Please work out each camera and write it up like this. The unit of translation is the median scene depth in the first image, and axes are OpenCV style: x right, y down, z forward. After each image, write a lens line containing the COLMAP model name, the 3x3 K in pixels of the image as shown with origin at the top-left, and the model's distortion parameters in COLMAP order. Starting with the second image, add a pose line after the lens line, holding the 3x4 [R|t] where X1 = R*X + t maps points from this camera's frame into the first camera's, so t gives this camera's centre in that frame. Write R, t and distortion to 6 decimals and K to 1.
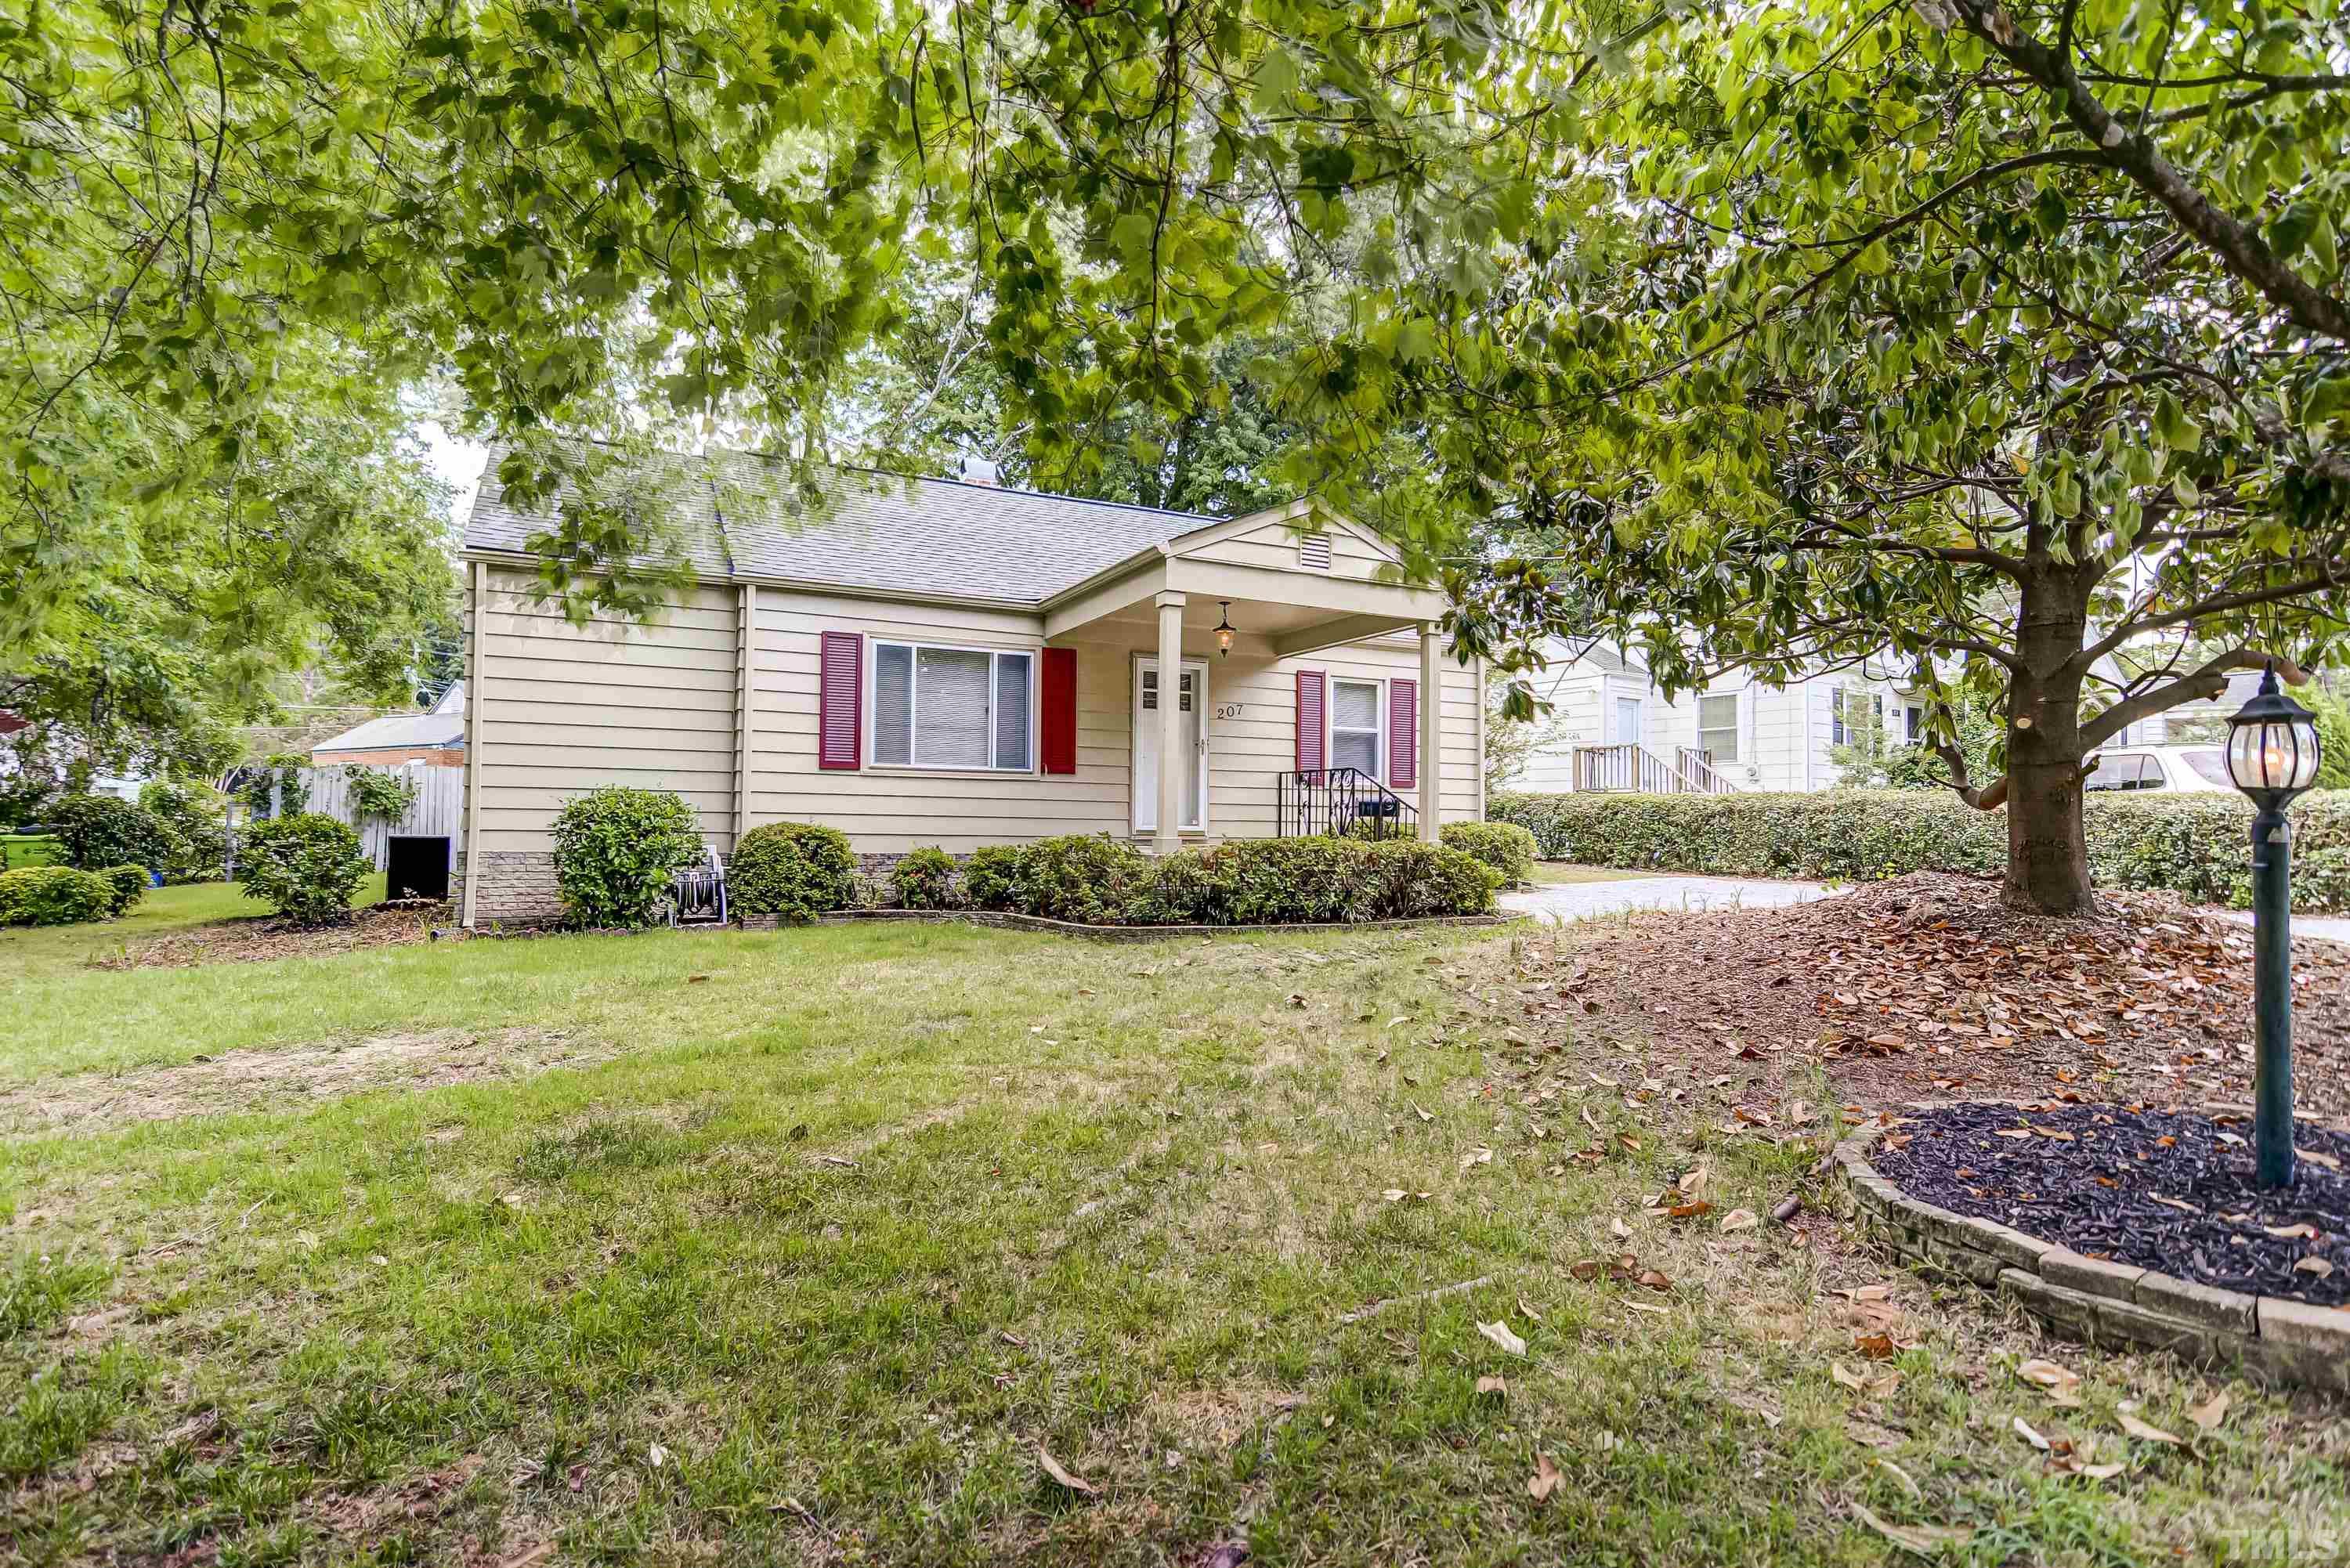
lens RADIAL K [[1150.2, 0, 1159.0], [0, 1150.2, 789.2], [0, 0, 1]] dist [-0.016929, 0.011248]
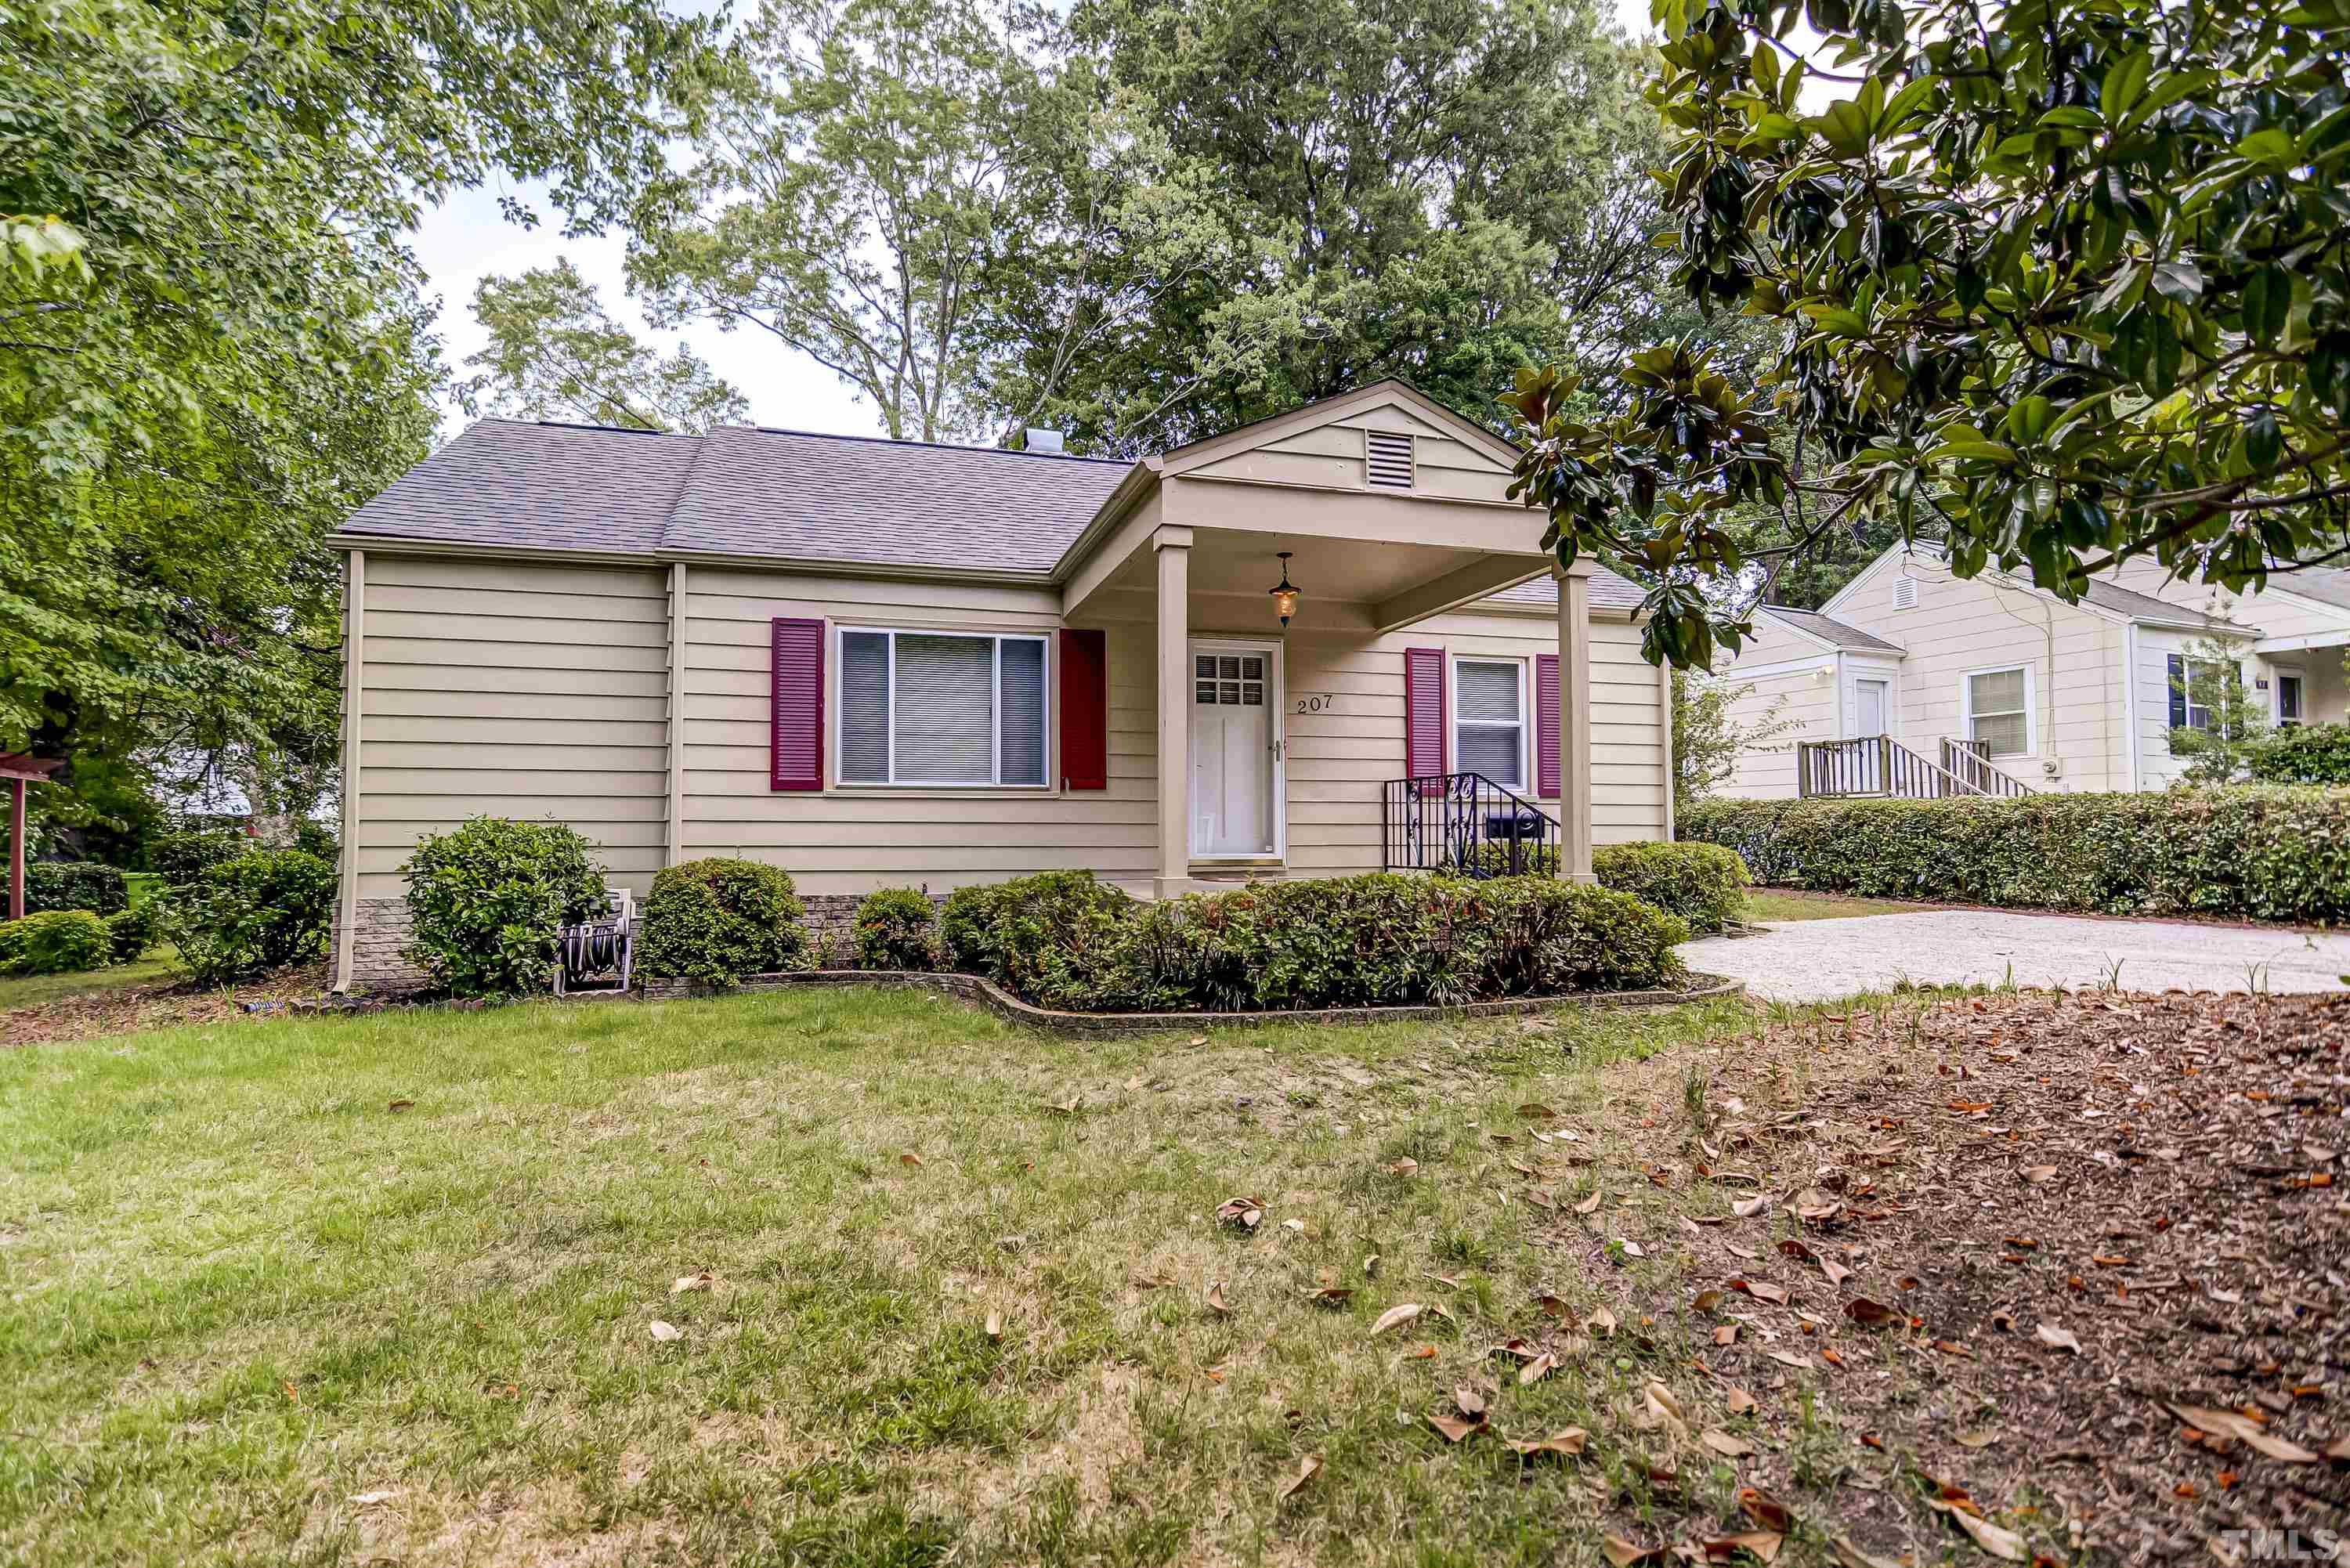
lens RADIAL K [[1123.6, 0, 1147.6], [0, 1123.6, 789.6], [0, 0, 1]] dist [-0.012728, 0.001109]
pose [[0.983264, -0.022275, -0.180818, 0.099427], [0.019884, 0.999689, -0.015026, -0.001123], [0.181097, 0.011179, 0.983402, 0.273787]]
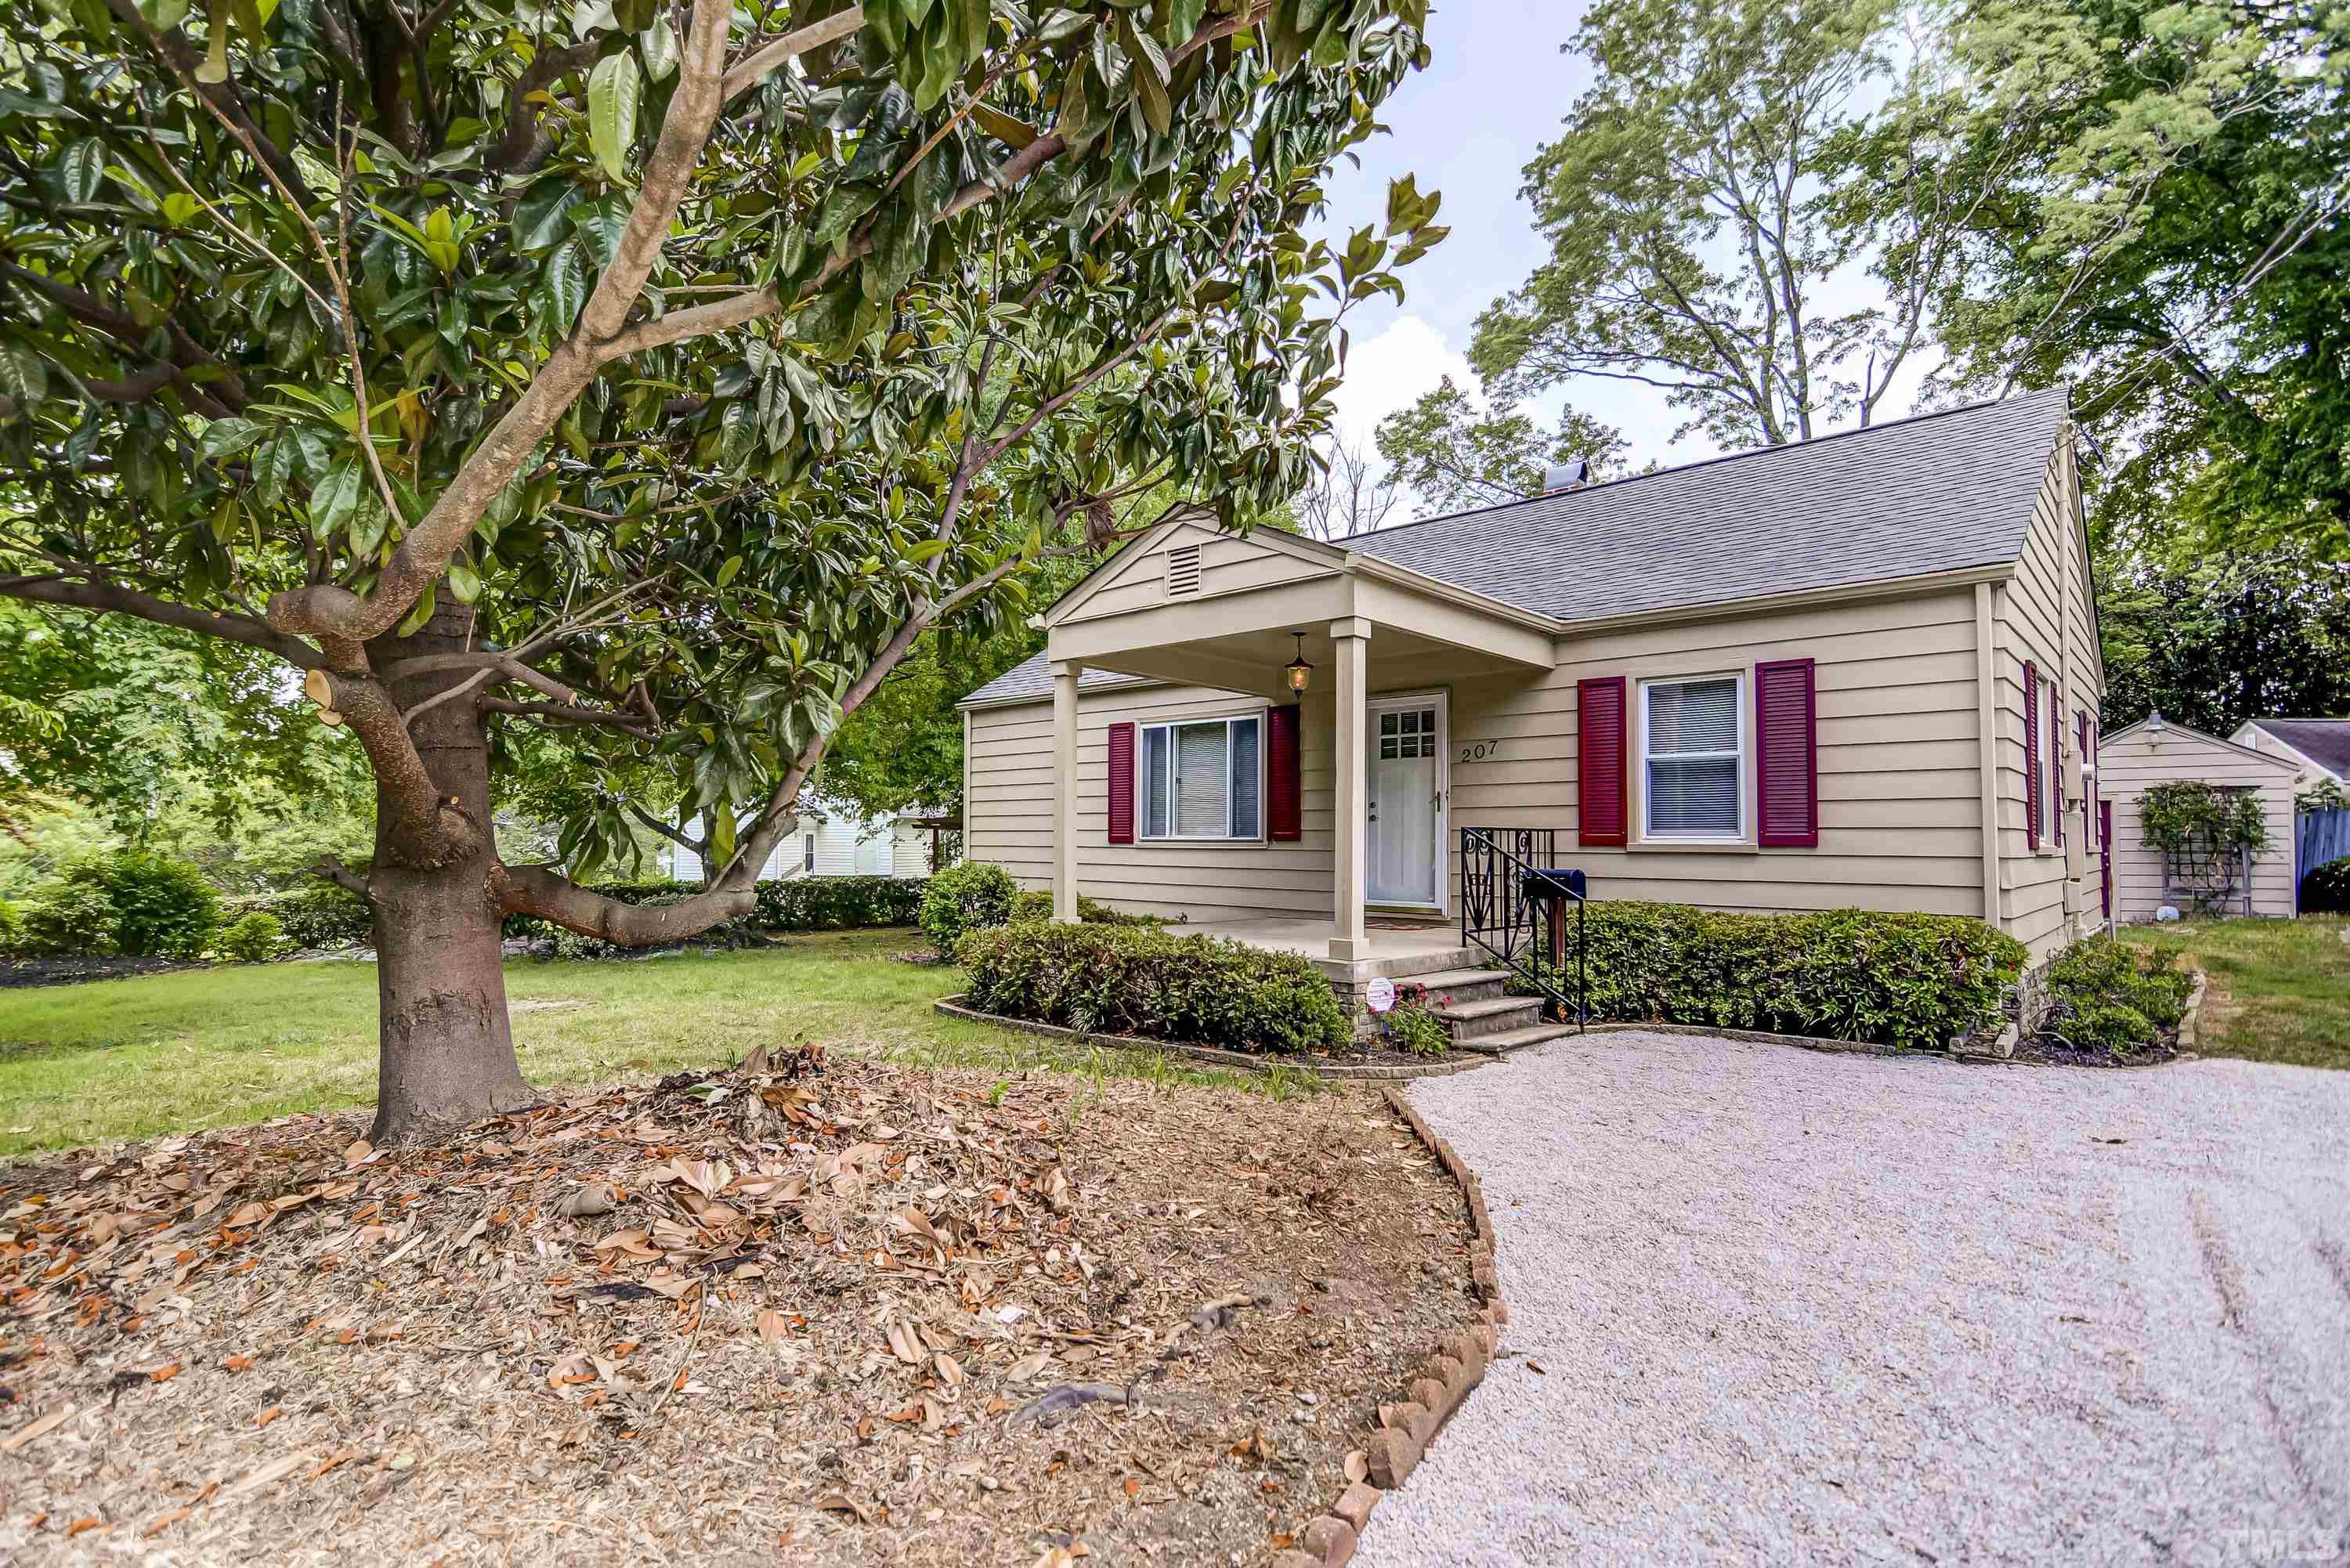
lens RADIAL K [[1150.2, 0, 1159.0], [0, 1150.2, 789.2], [0, 0, 1]] dist [-0.016929, 0.011248]
pose [[0.353608, -0.057504, -0.933625, 0.793945], [0.022048, 0.998344, -0.053139, -0.008733], [0.935134, -0.001794, 0.354290, 0.617463]]
